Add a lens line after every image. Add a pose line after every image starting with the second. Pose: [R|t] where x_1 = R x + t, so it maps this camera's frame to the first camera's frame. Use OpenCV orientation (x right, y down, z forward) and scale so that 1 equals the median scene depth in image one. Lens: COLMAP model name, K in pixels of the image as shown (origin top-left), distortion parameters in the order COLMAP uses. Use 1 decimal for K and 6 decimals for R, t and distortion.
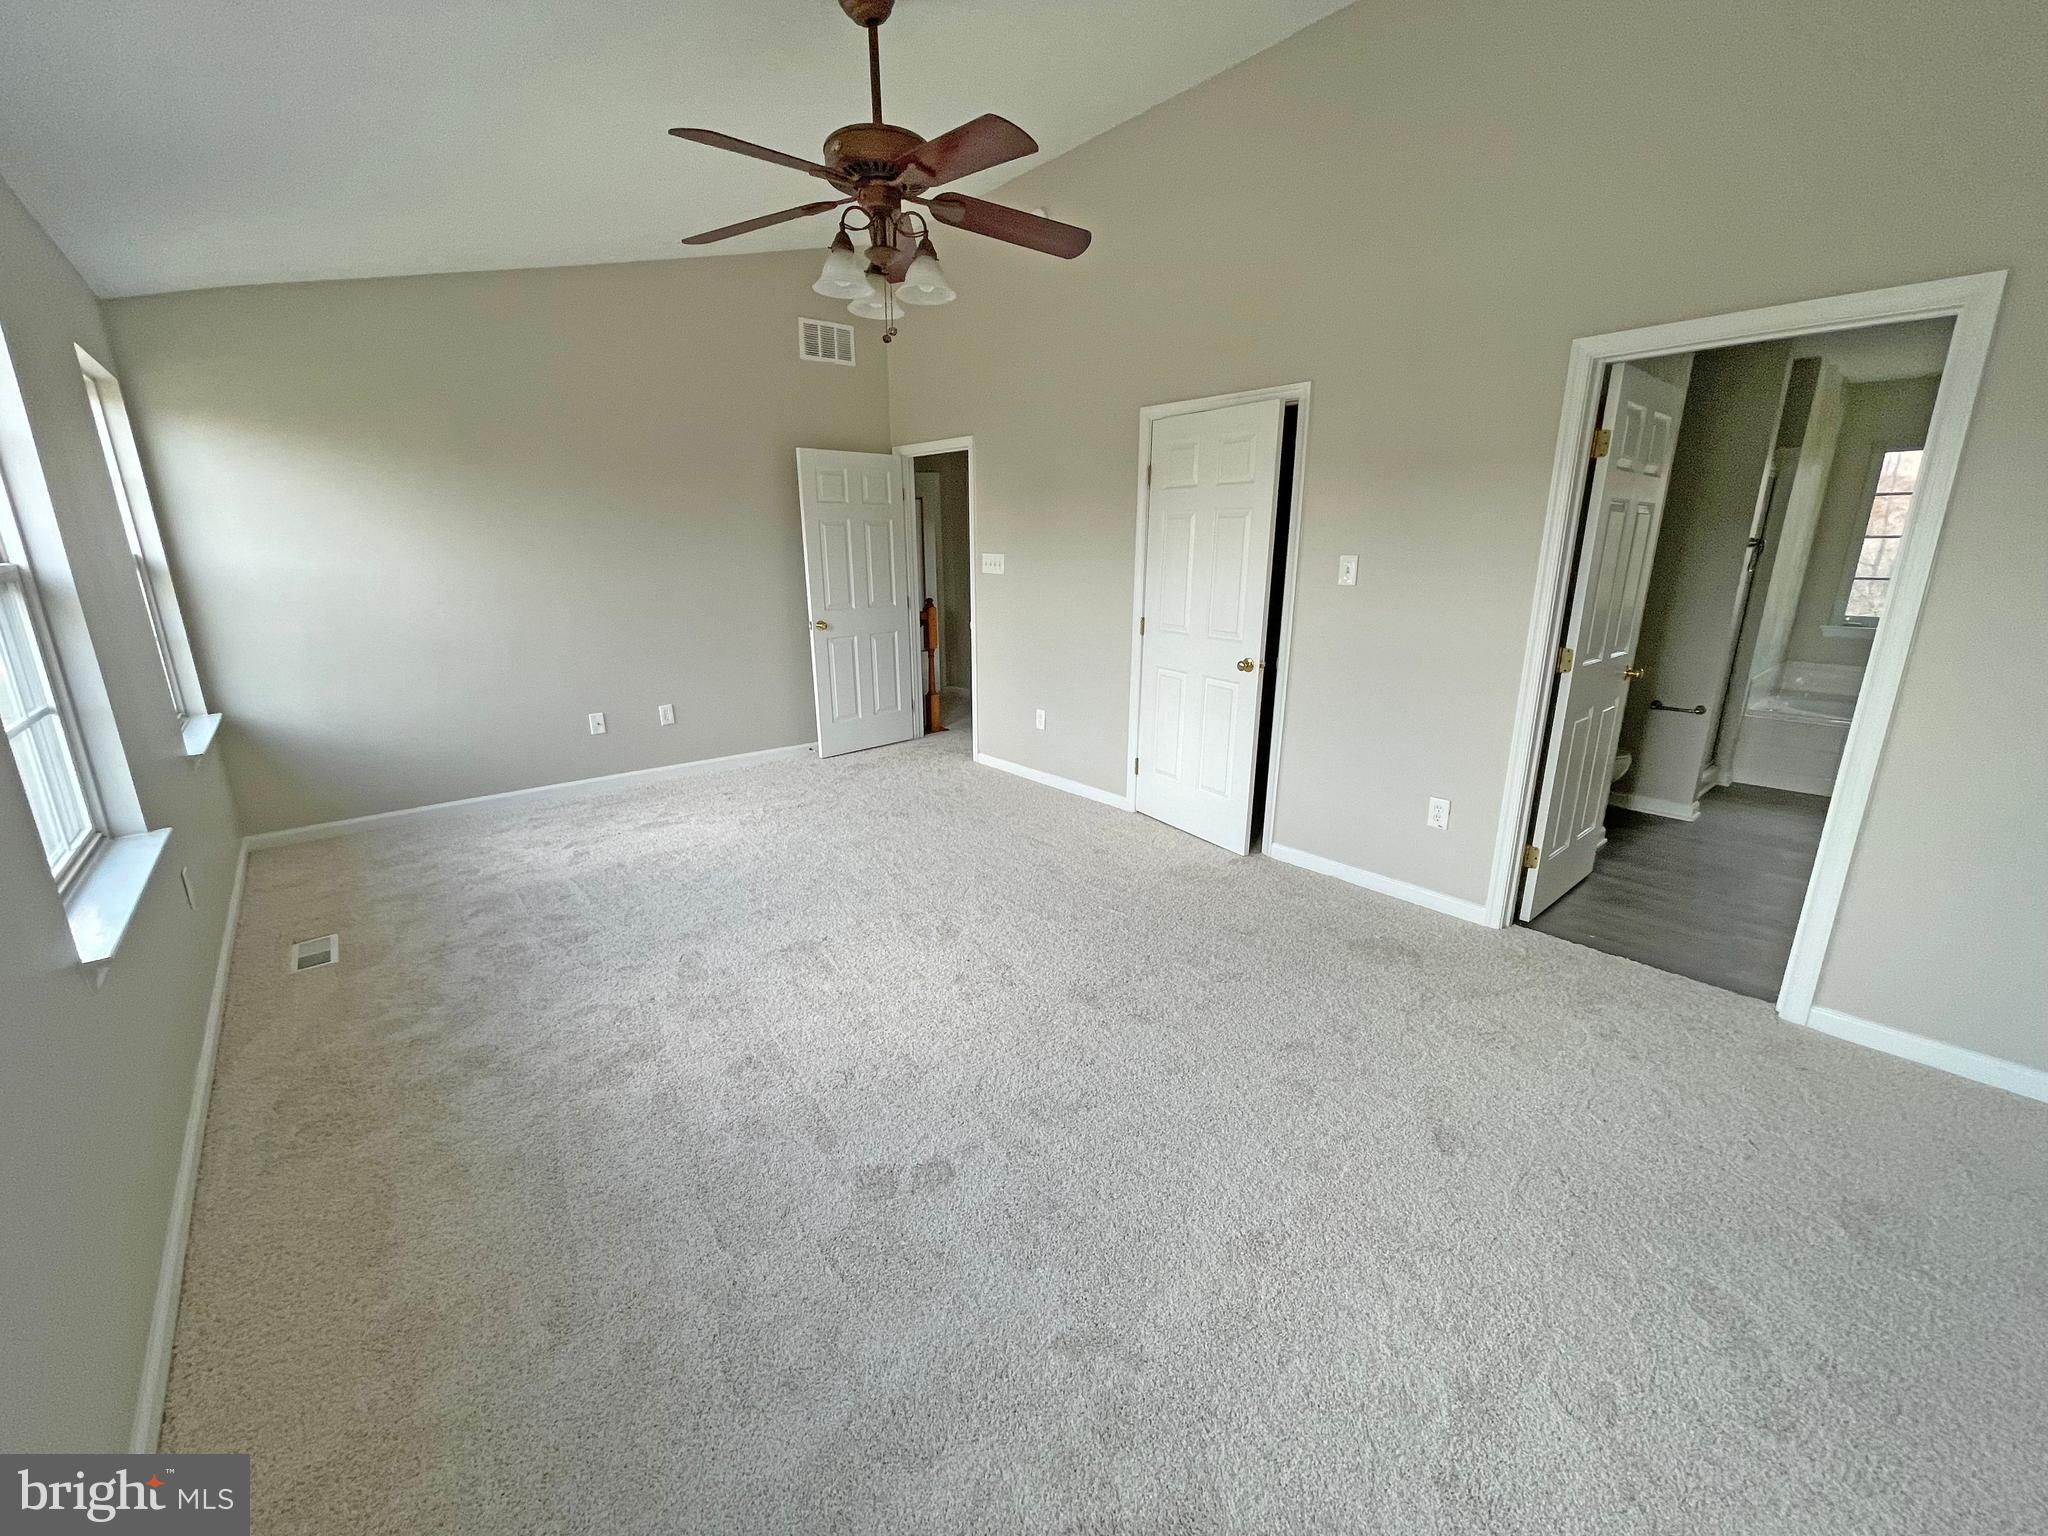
lens RADIAL K [[823.9, 0, 1026.7], [0, 823.9, 766.9], [0, 0, 1]] dist [-0.004306, 0.000975]
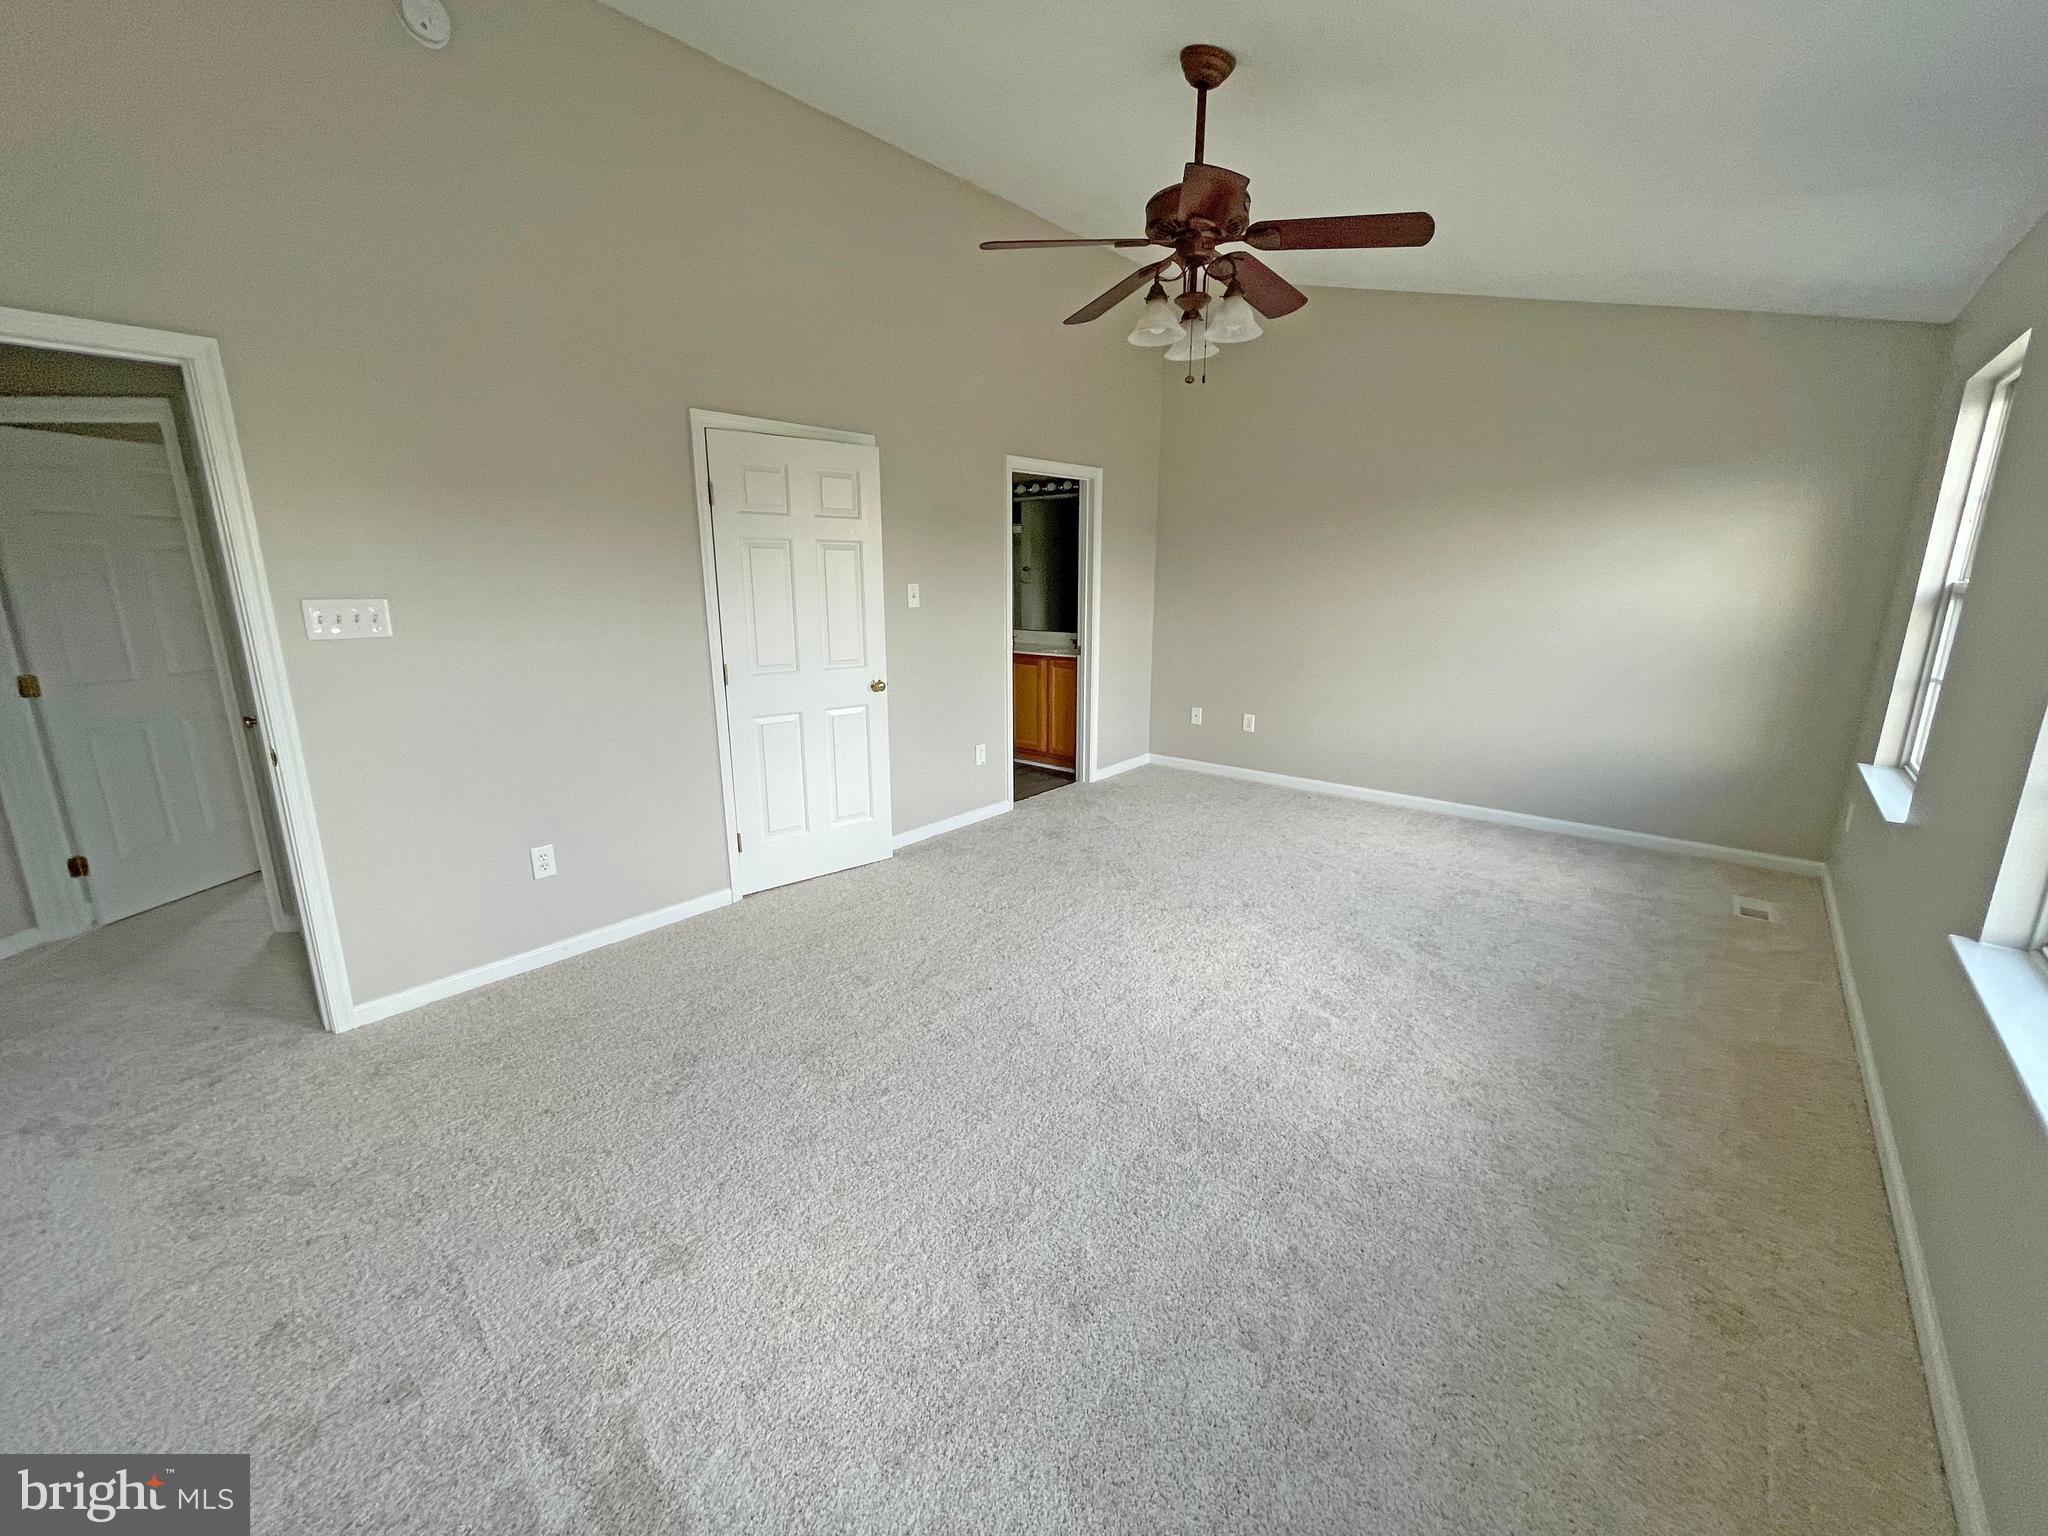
lens RADIAL K [[823.9, 0, 1025.9], [0, 823.9, 763.2], [0, 0, 1]] dist [-0.004306, 0.000975]
pose [[-0.156556, -0.221981, 0.962400, -0.760282], [0.268737, 0.928078, 0.257781, -0.233406], [-0.950406, 0.298990, -0.085641, 0.859550]]
